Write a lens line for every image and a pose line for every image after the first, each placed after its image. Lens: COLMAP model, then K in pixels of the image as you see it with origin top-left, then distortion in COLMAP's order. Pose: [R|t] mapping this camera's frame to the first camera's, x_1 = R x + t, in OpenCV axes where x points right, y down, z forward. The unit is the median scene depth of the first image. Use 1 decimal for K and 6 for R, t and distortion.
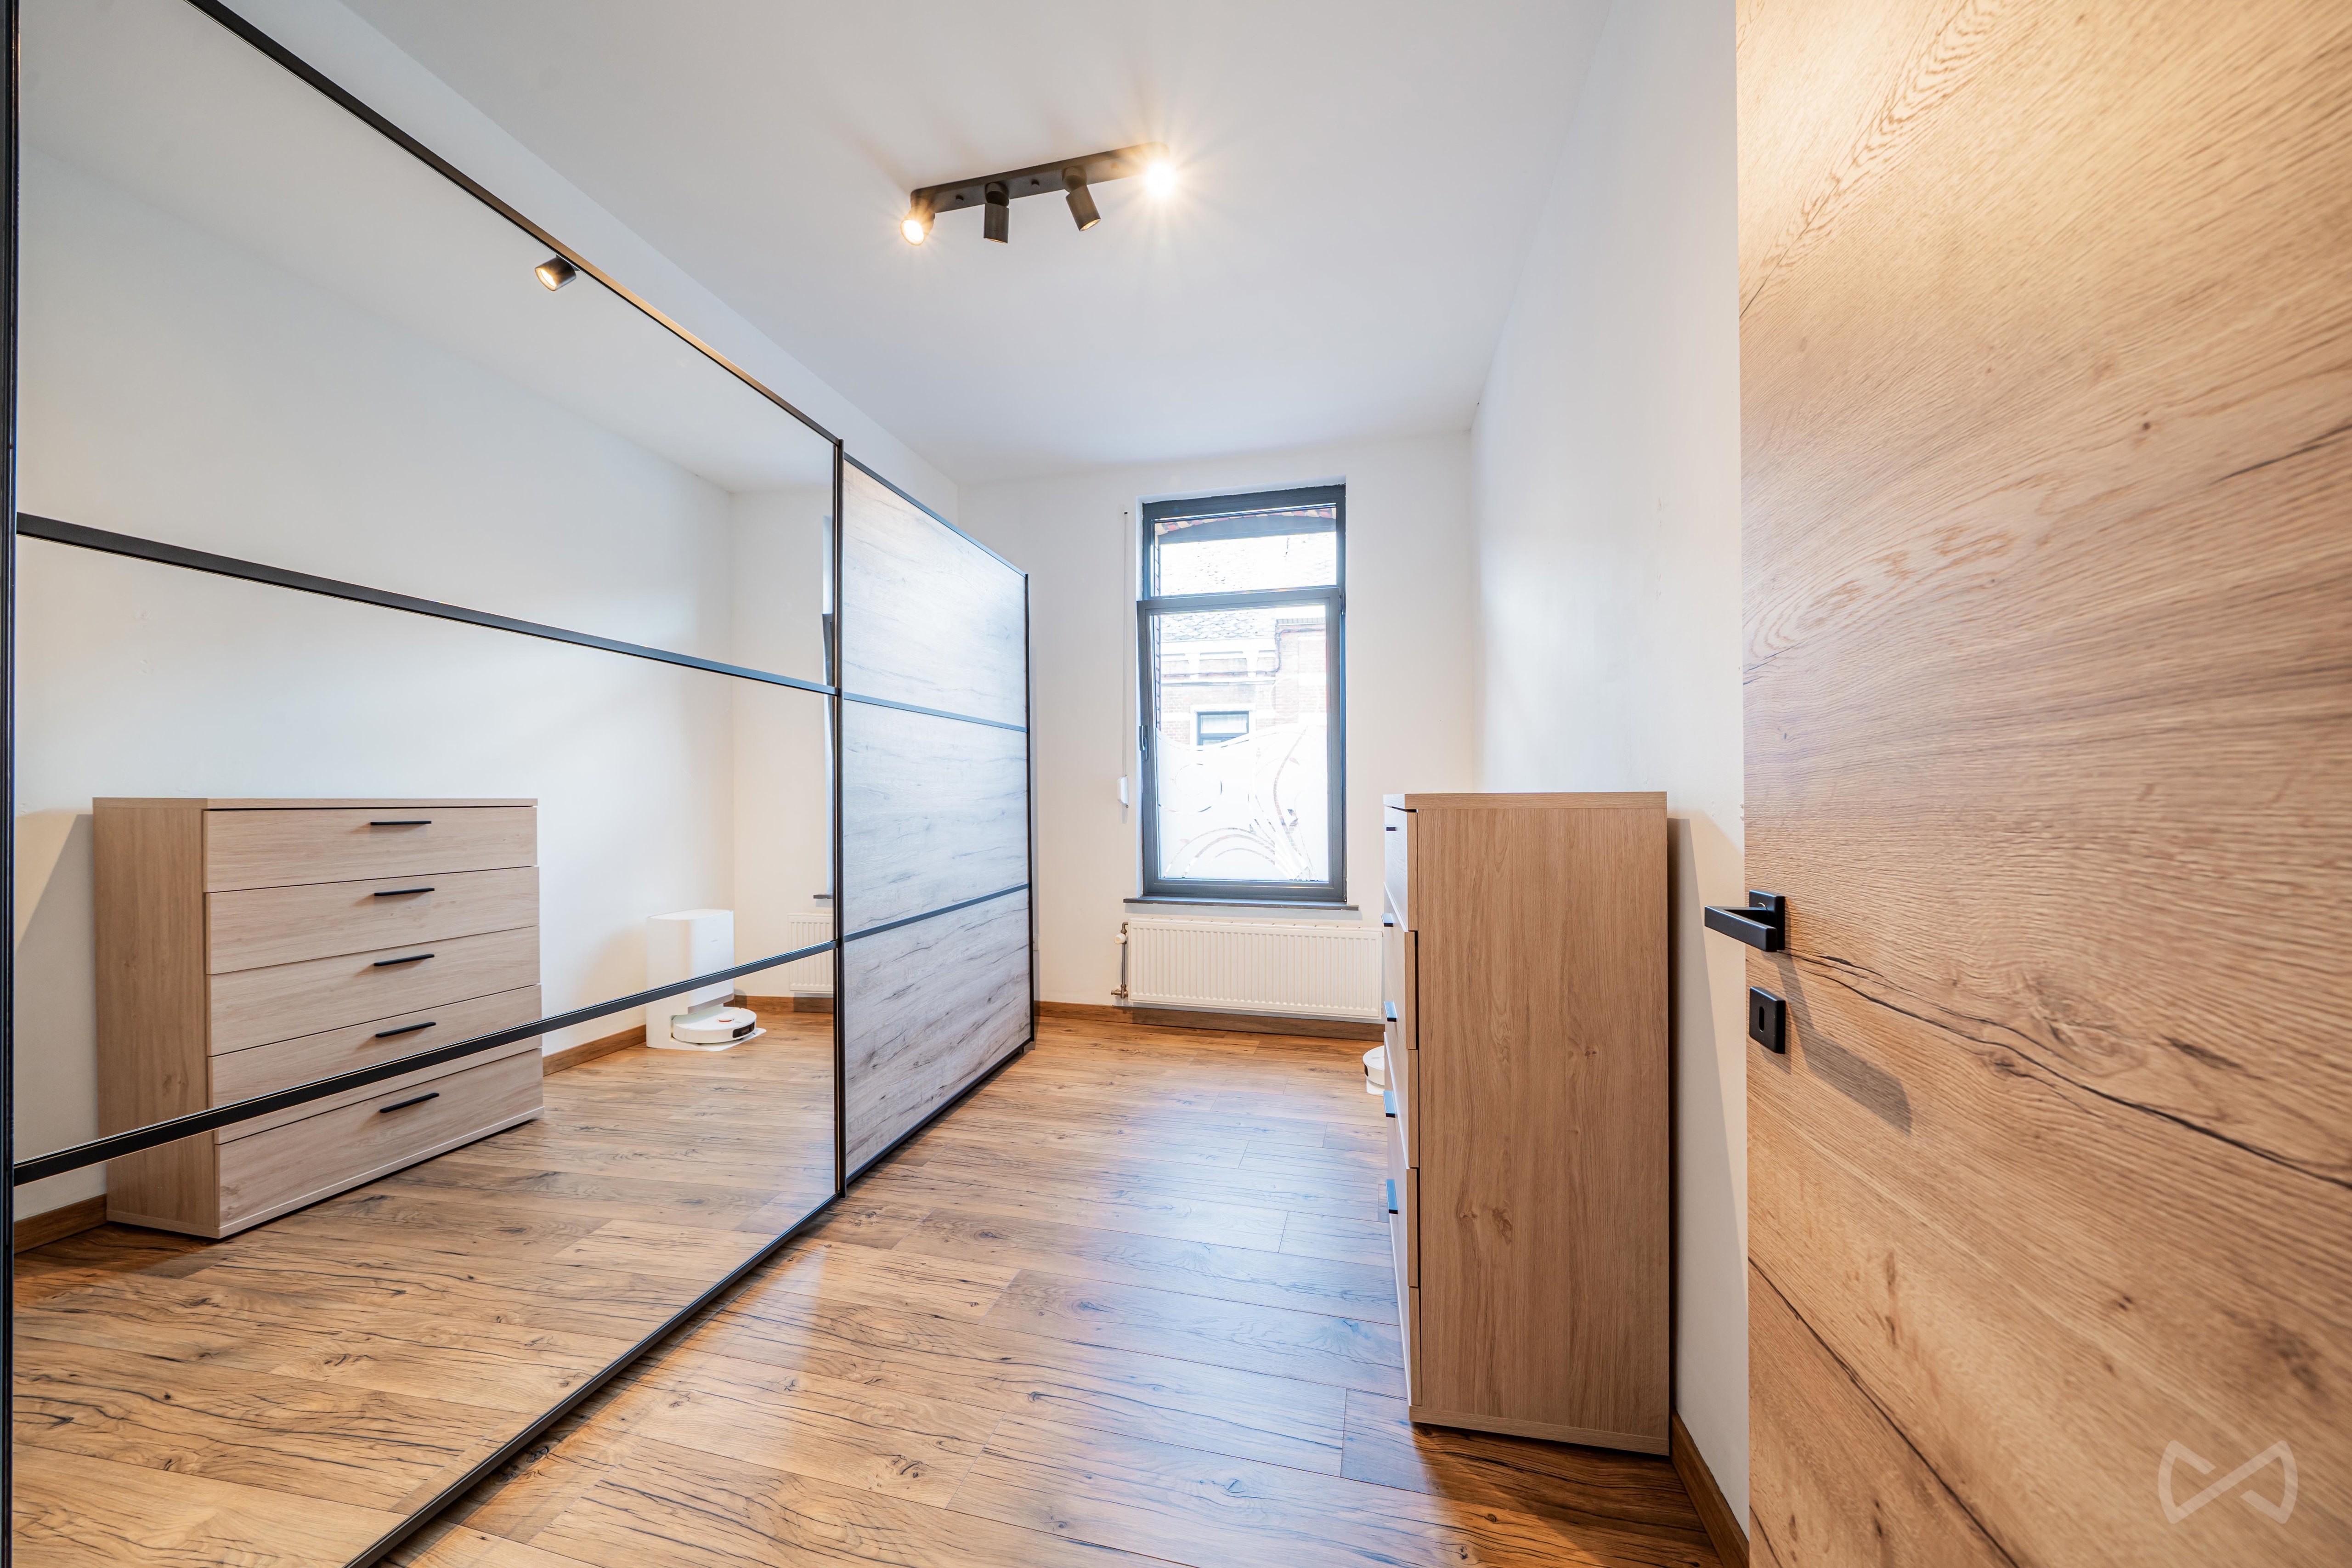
lens RADIAL K [[797.6, 0, 1189.0], [0, 797.6, 790.3], [0, 0, 1]] dist [-0.004379, 0.000133]
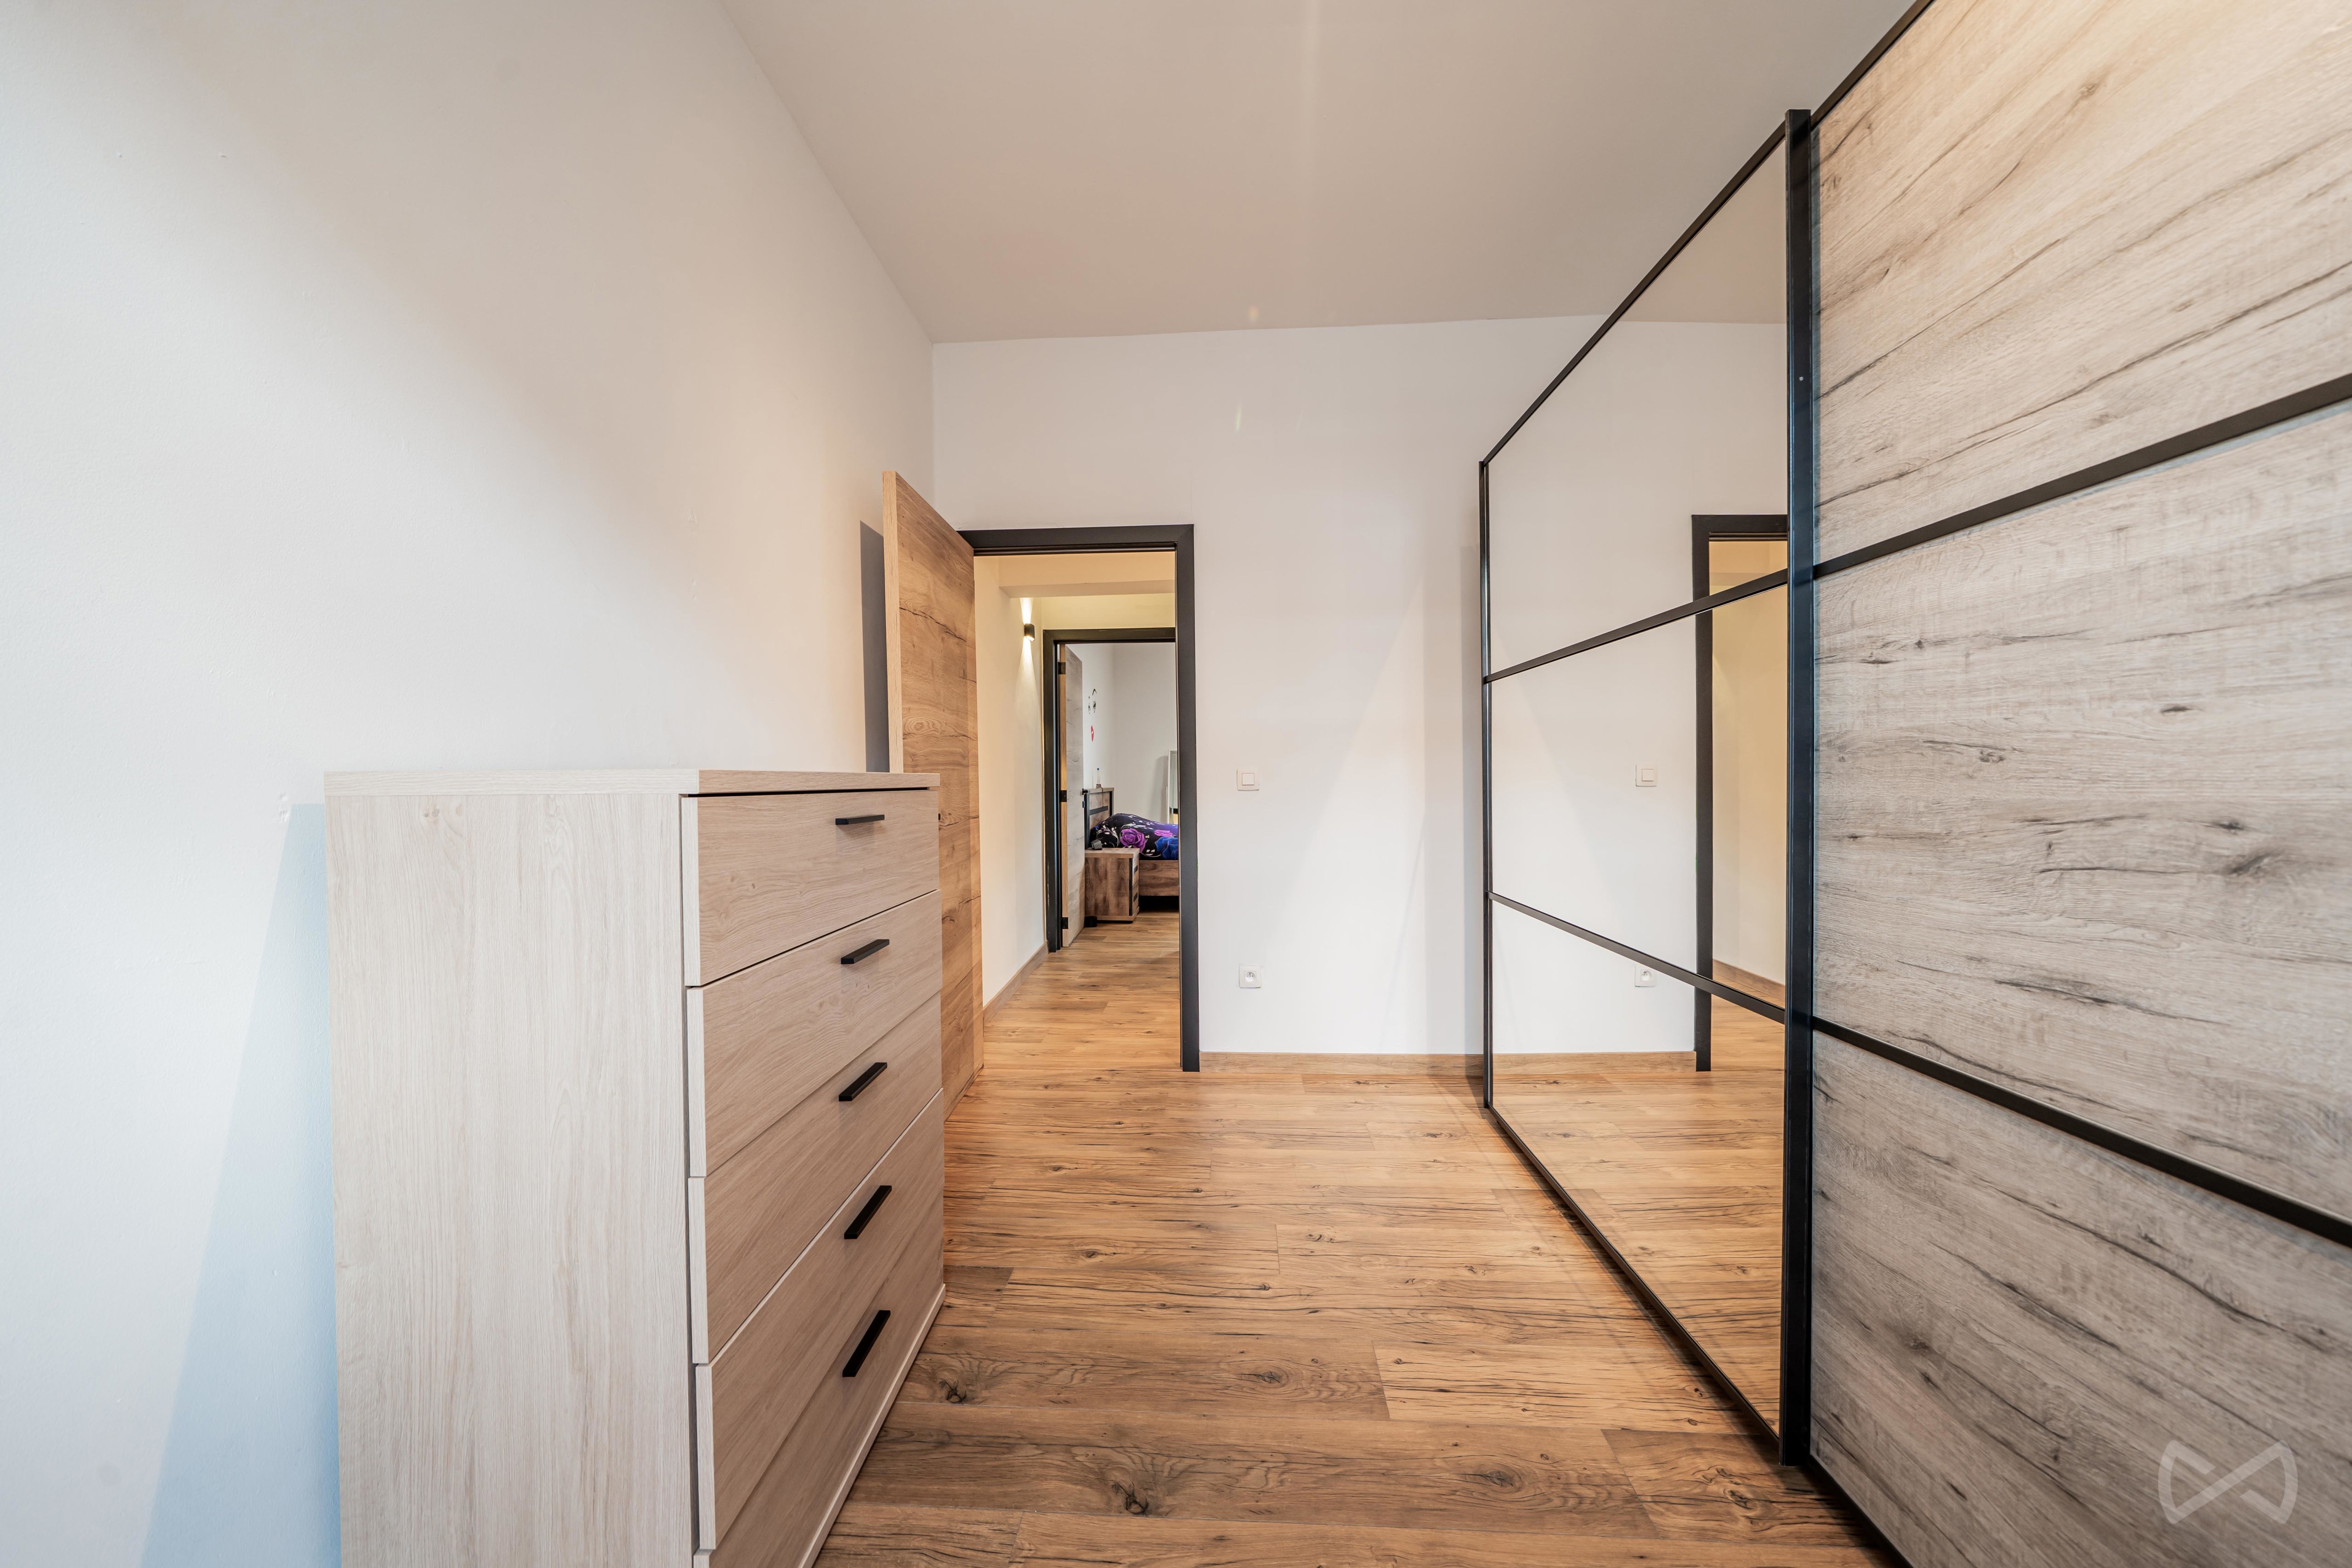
lens RADIAL K [[797.6, 0, 1189.0], [0, 797.6, 790.3], [0, 0, 1]] dist [-0.004379, 0.000133]
pose [[-0.982755, 0.017086, -0.184120, 0.083472], [0.016431, 0.999852, 0.005078, 0.018976], [0.184179, 0.001965, -0.982891, 1.513872]]
